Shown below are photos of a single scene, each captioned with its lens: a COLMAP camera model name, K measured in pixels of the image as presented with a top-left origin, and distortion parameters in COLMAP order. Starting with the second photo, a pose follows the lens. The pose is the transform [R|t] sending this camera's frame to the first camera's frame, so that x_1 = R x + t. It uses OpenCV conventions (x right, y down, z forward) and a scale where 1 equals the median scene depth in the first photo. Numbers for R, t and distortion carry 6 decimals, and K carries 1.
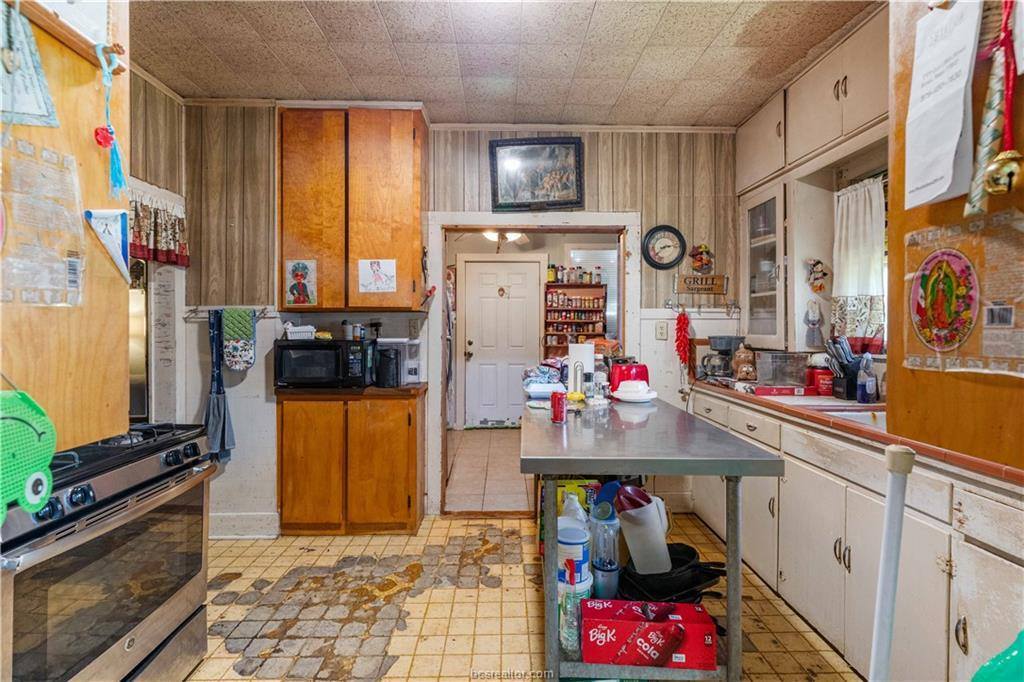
lens RADIAL K [[458.1, 0, 515.1], [0, 458.1, 332.3], [0, 0, 1]] dist [-0.000421, 0.000748]
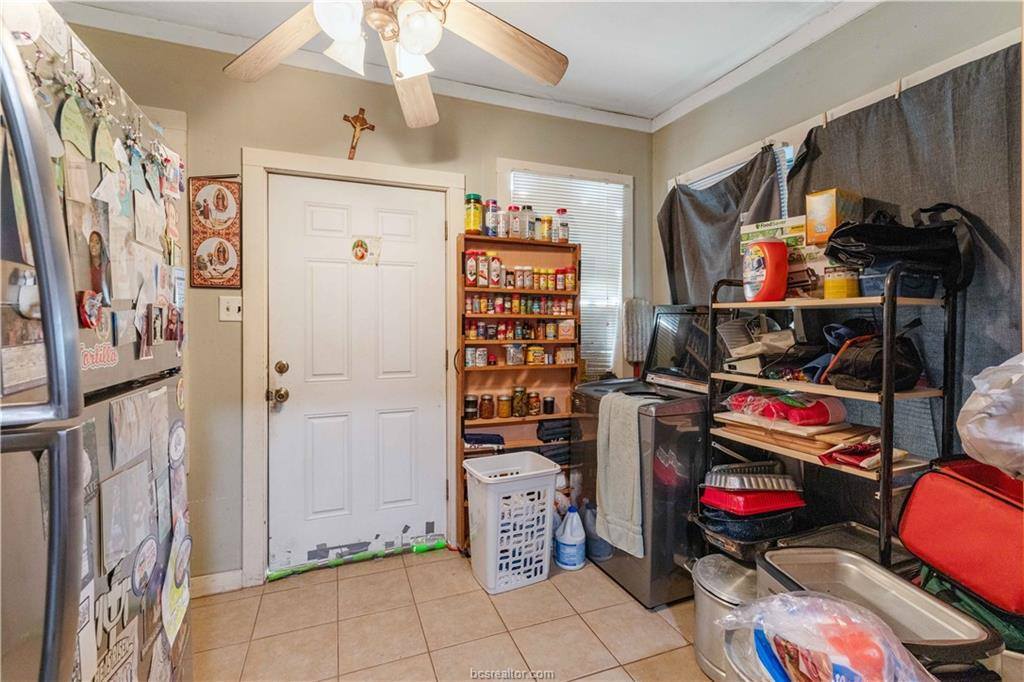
lens RADIAL K [[458.1, 0, 511.1], [0, 458.1, 331.6], [0, 0, 1]] dist [-0.000421, 0.000748]
pose [[0.946564, -0.003520, 0.322496, -0.035321], [0.005022, 0.999980, -0.003825, -0.006836], [-0.322476, 0.005240, 0.946563, 0.545557]]
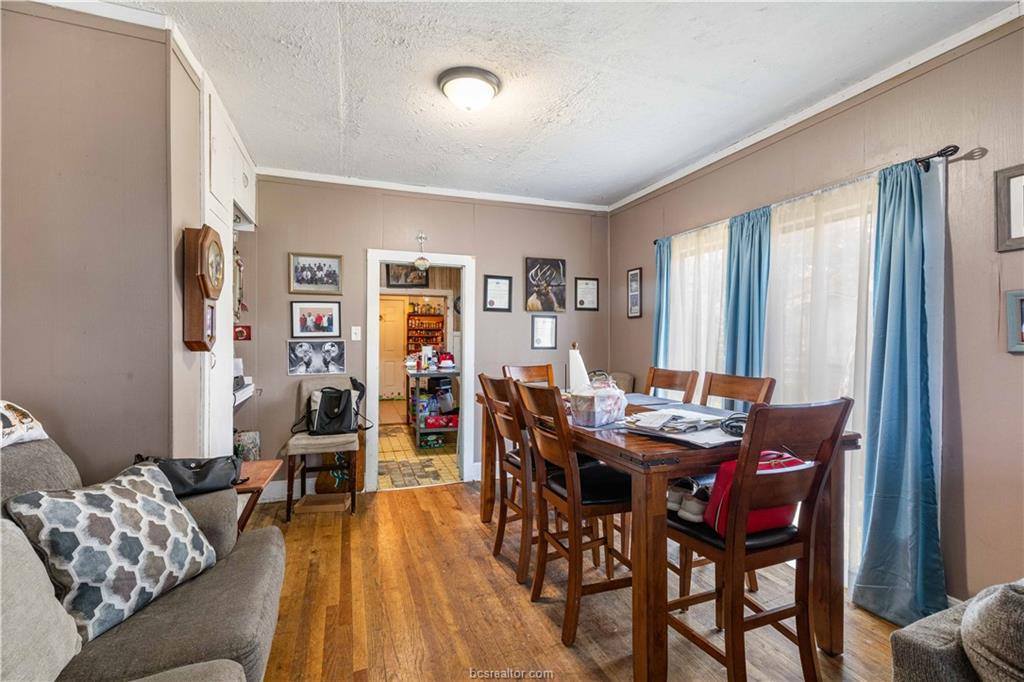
lens RADIAL K [[458.1, 0, 514.6], [0, 458.1, 340.7], [0, 0, 1]] dist [-0.000421, 0.000748]
pose [[0.949423, 0.000661, 0.313998, -0.090917], [0.001106, 0.999985, -0.005449, 0.004416], [-0.313997, 0.005521, 0.949408, -0.741357]]
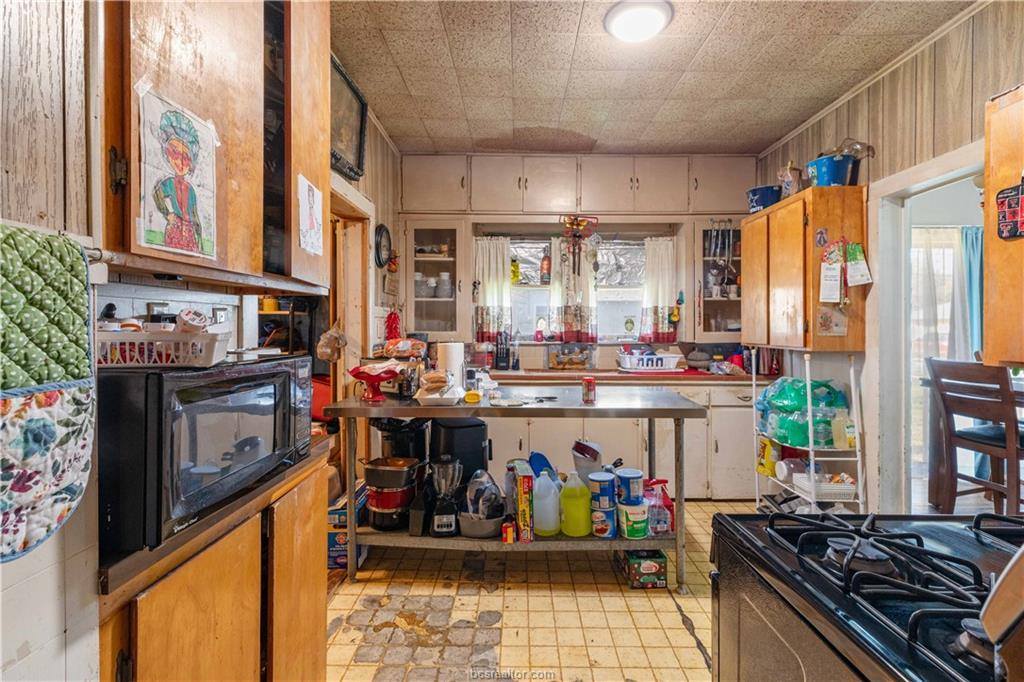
lens RADIAL K [[458.1, 0, 517.3], [0, 458.1, 328.1], [0, 0, 1]] dist [-0.000421, 0.000748]
pose [[0.033895, -0.005805, 0.999409, -0.384437], [0.007823, 0.999954, 0.005543, -0.004590], [-0.999395, 0.007630, 0.033939, 0.382977]]
